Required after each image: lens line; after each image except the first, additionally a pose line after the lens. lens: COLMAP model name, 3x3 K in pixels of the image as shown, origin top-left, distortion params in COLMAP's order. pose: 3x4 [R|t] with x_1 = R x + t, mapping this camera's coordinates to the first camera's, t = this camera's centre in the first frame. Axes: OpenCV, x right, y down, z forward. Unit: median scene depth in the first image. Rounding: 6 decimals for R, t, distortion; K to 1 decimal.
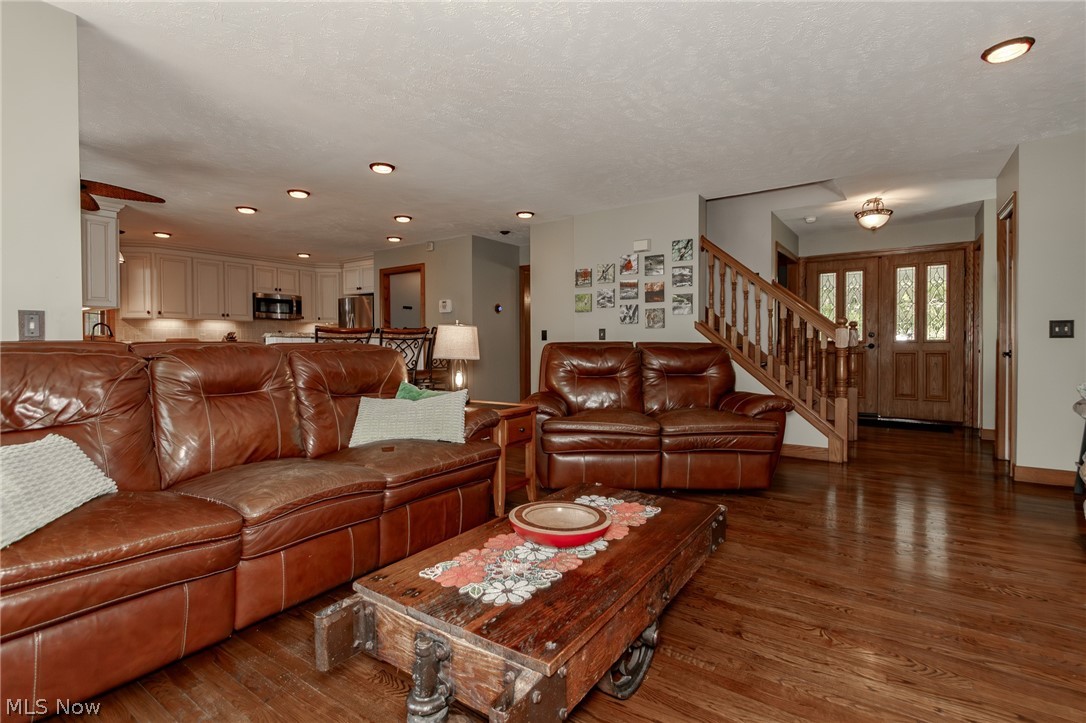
lens RADIAL K [[505.4, 0, 538.1], [0, 505.4, 357.2], [0, 0, 1]] dist [0.011668, -0.002896]
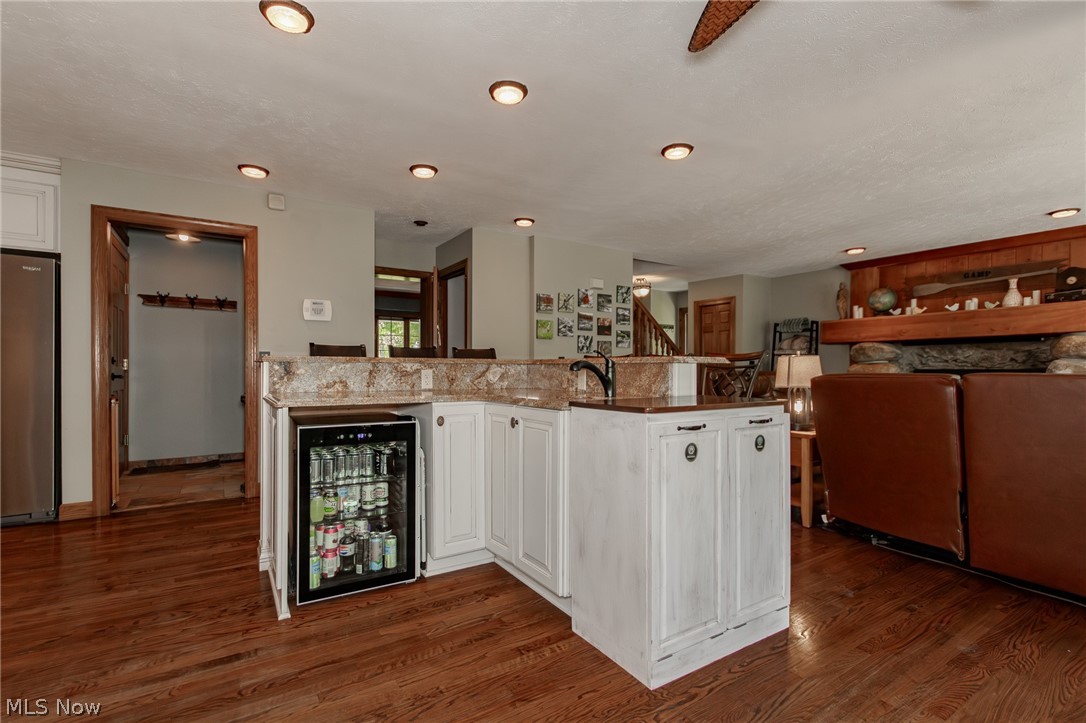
lens RADIAL K [[505.4, 0, 542.7], [0, 505.4, 368.6], [0, 0, 1]] dist [0.011668, -0.002896]
pose [[0.382066, 0.002704, 0.924131, -0.859367], [0.018780, 0.999766, -0.010690, -0.024200], [-0.923944, 0.021439, 0.381926, 0.683710]]
